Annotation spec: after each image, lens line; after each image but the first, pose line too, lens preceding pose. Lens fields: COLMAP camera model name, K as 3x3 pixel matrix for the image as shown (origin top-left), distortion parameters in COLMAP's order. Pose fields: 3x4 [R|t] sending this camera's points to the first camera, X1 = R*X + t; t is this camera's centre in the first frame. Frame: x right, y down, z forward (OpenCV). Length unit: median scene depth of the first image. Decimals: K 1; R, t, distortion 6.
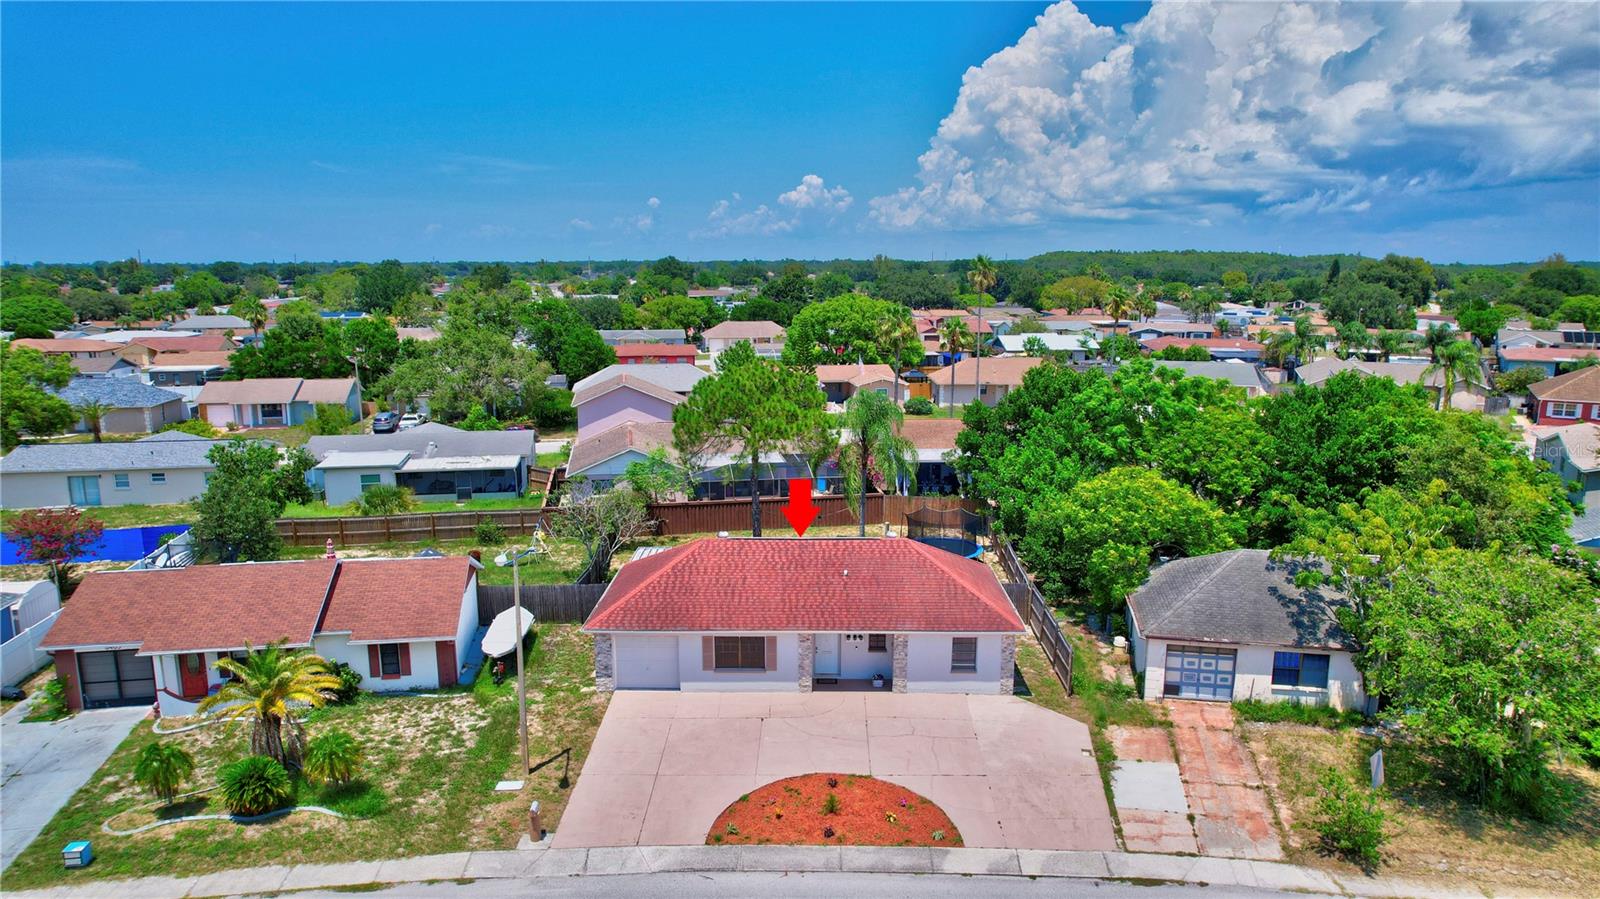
lens RADIAL K [[1023.2, 0, 808.8], [0, 1023.2, 452.5], [0, 0, 1]] dist [-0.073933, 0.063829]
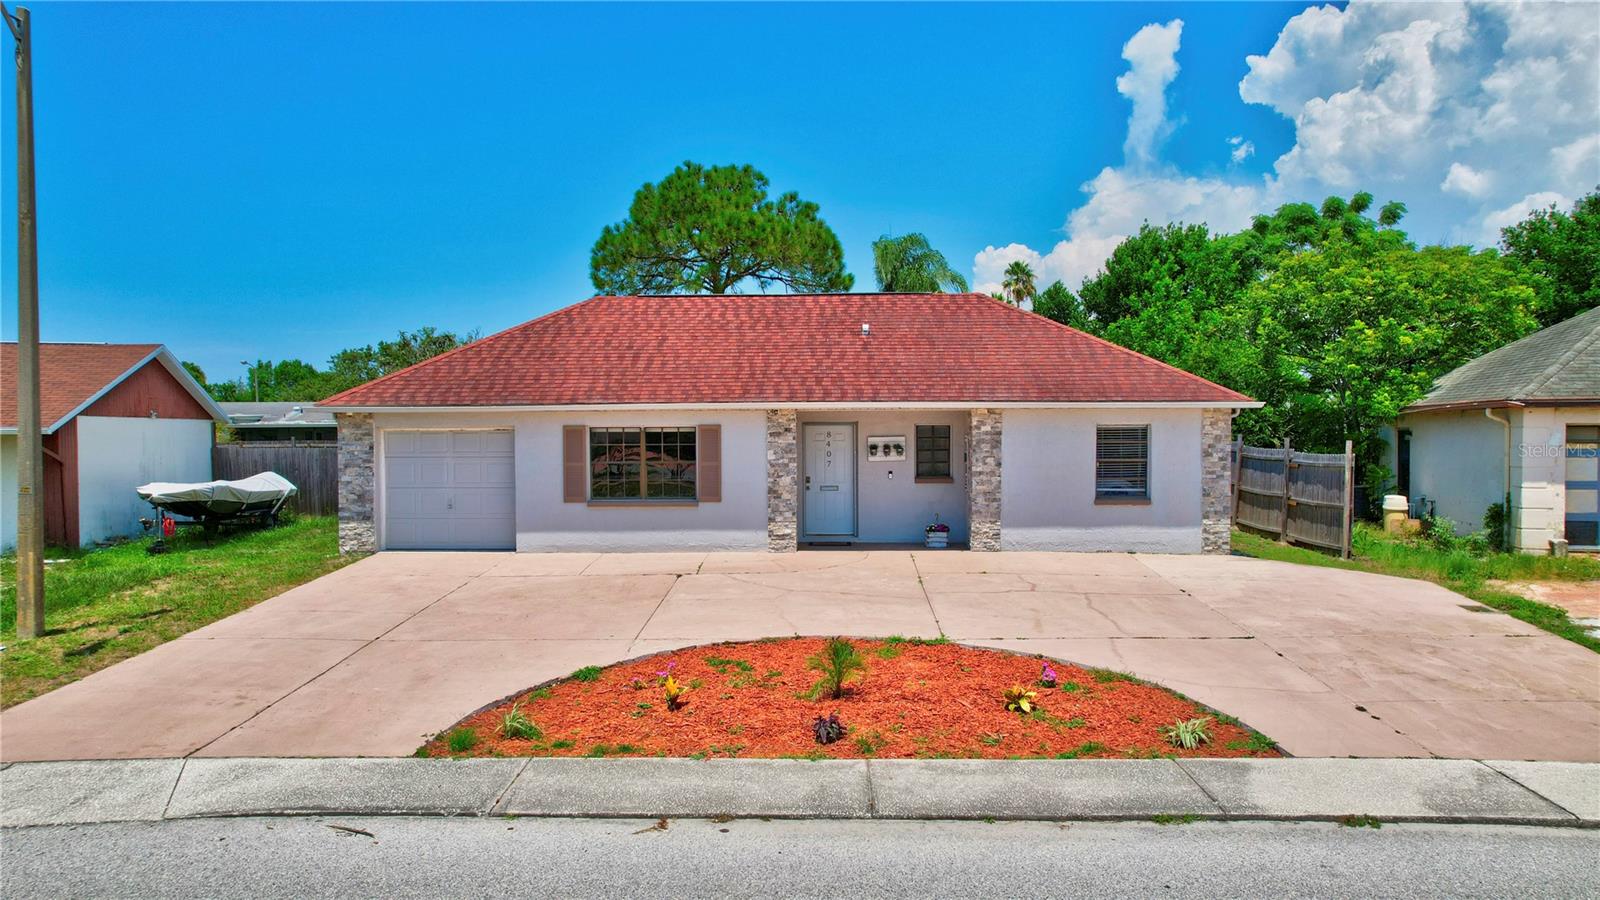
lens RADIAL K [[1023.2, 0, 810.7], [0, 1023.2, 457.9], [0, 0, 1]] dist [-0.073933, 0.063829]
pose [[0.999940, -0.005966, -0.009175, 0.013985], [0.004407, 0.986877, -0.161414, 0.271258], [0.010017, 0.161364, 0.986844, 0.539626]]
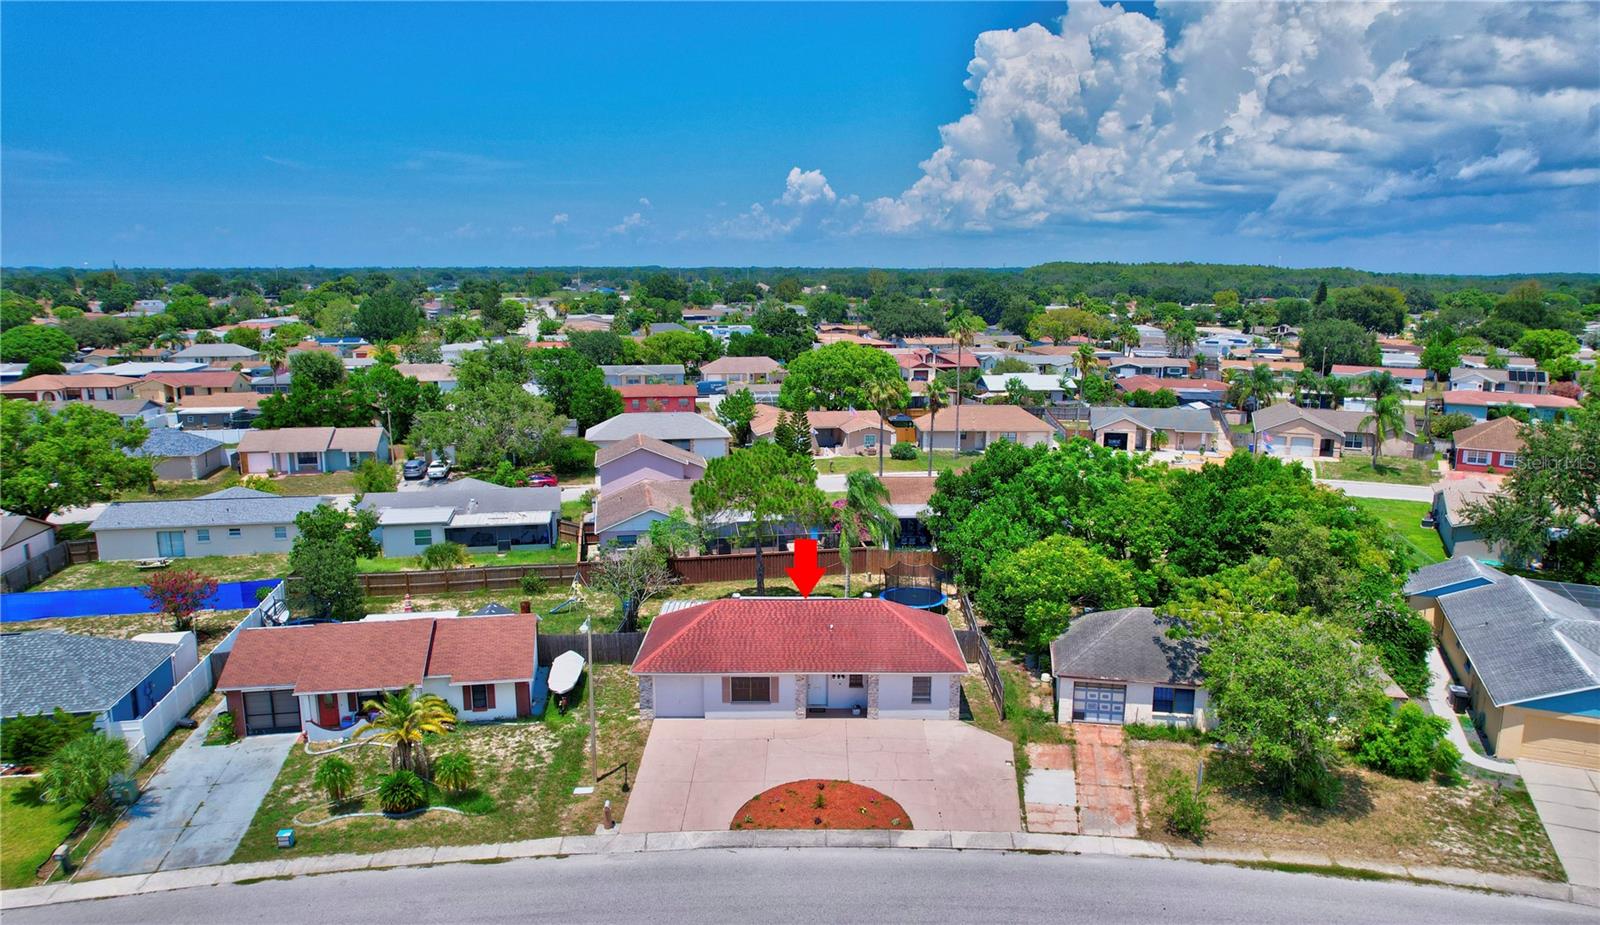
lens RADIAL K [[1051.0, 0, 831.3], [0, 1051.0, 472.9], [0, 0, 1]] dist [-0.064369, 0.042995]
pose [[0.999645, -0.001134, 0.026609, 0.000495], [0.000886, 0.999956, 0.009337, -0.094086], [-0.026618, -0.009310, 0.999602, -0.345843]]
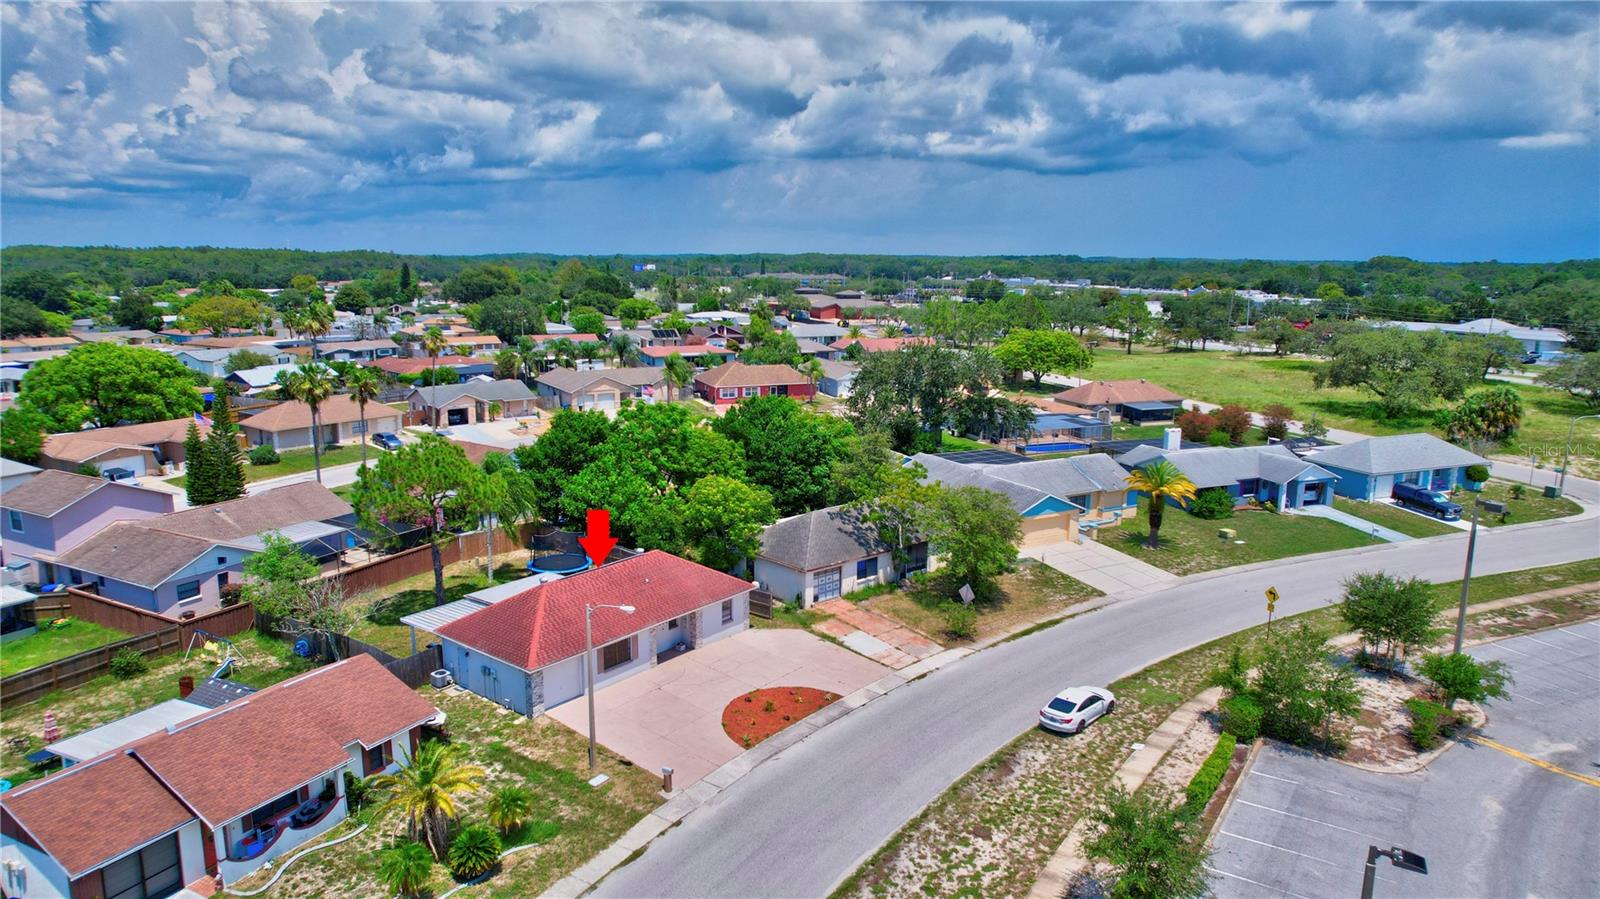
lens RADIAL K [[1023.2, 0, 805.8], [0, 1023.2, 439.7], [0, 0, 1]] dist [-0.073933, 0.063829]
pose [[0.610724, -0.137854, 0.779752, -0.951847], [0.140097, 0.988006, 0.064944, -0.144516], [-0.779352, 0.069578, 0.622711, -0.078574]]
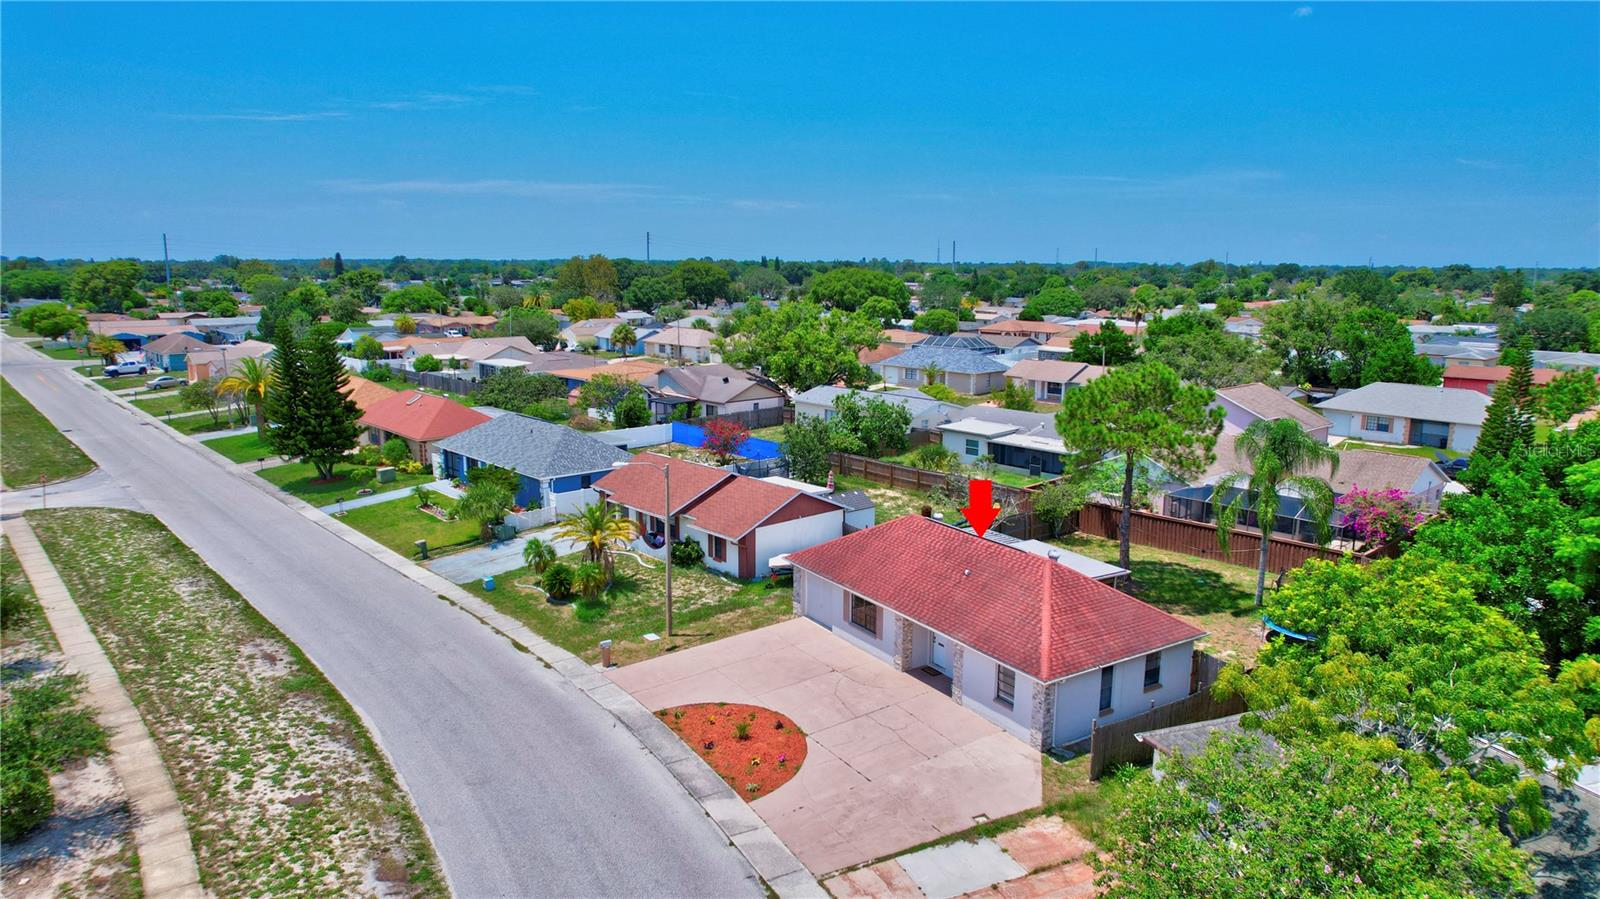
lens RADIAL K [[1023.2, 0, 805.6], [0, 1023.2, 443.9], [0, 0, 1]] dist [-0.073933, 0.063829]
pose [[0.534093, 0.150264, -0.831965, 0.784876], [-0.160042, 0.984255, 0.075029, -0.054994], [0.830139, 0.093077, 0.549732, 0.331715]]
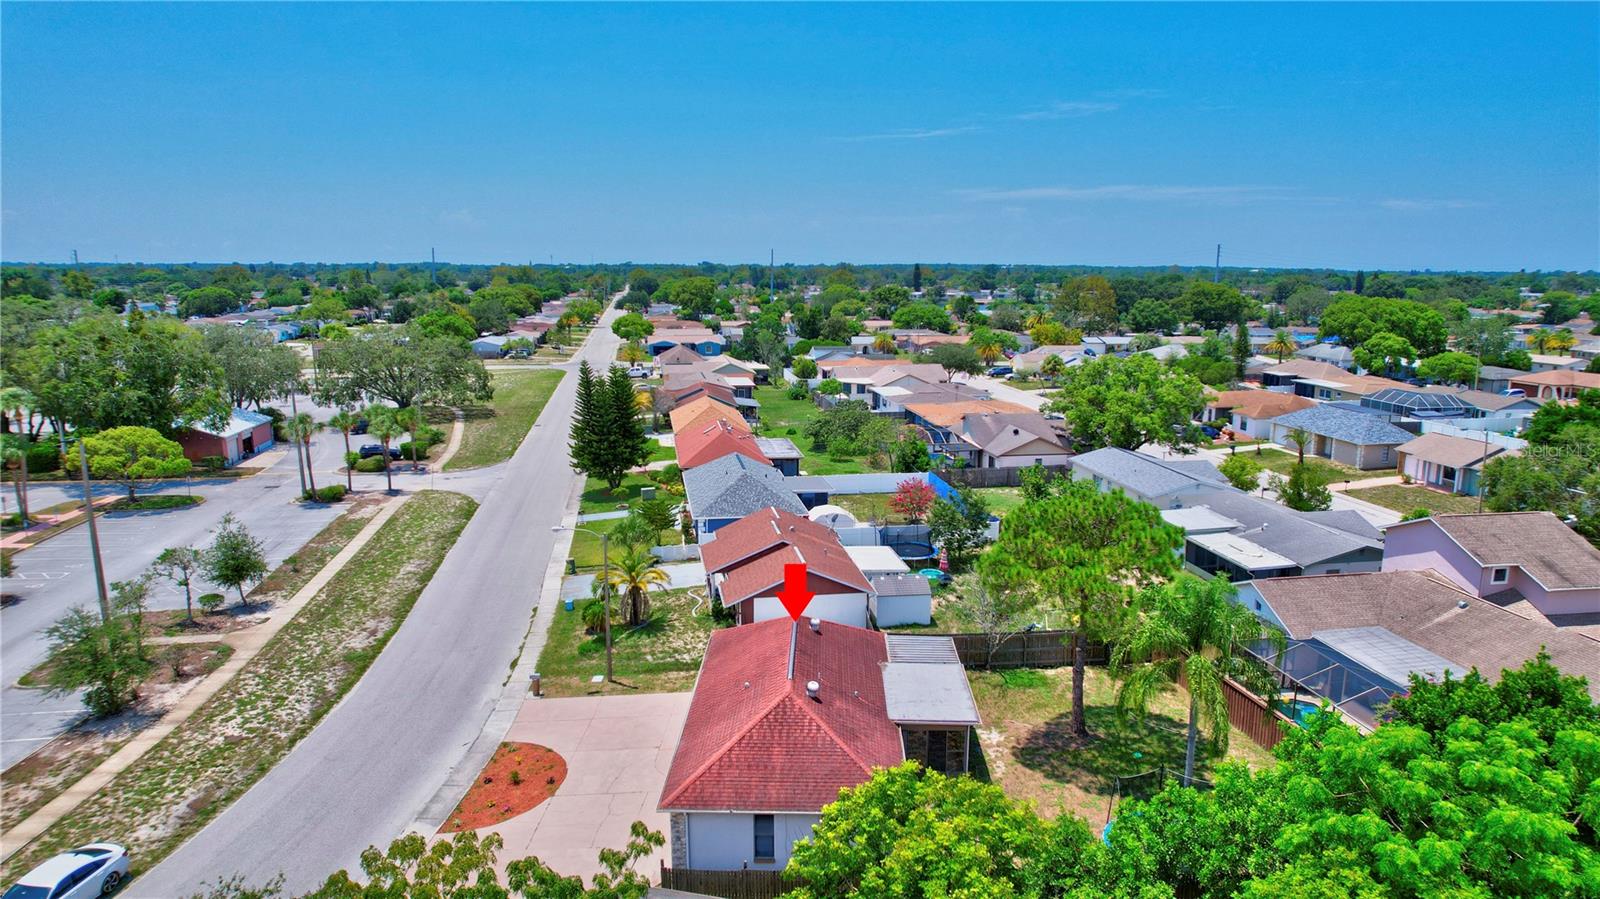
lens RADIAL K [[1023.2, 0, 805.8], [0, 1023.2, 439.7], [0, 0, 1]] dist [-0.073933, 0.063829]
pose [[-0.015448, 0.168787, -0.985531, 1.017347], [-0.188561, 0.967472, 0.168650, -0.305161], [0.981940, 0.188439, 0.016881, 1.037284]]
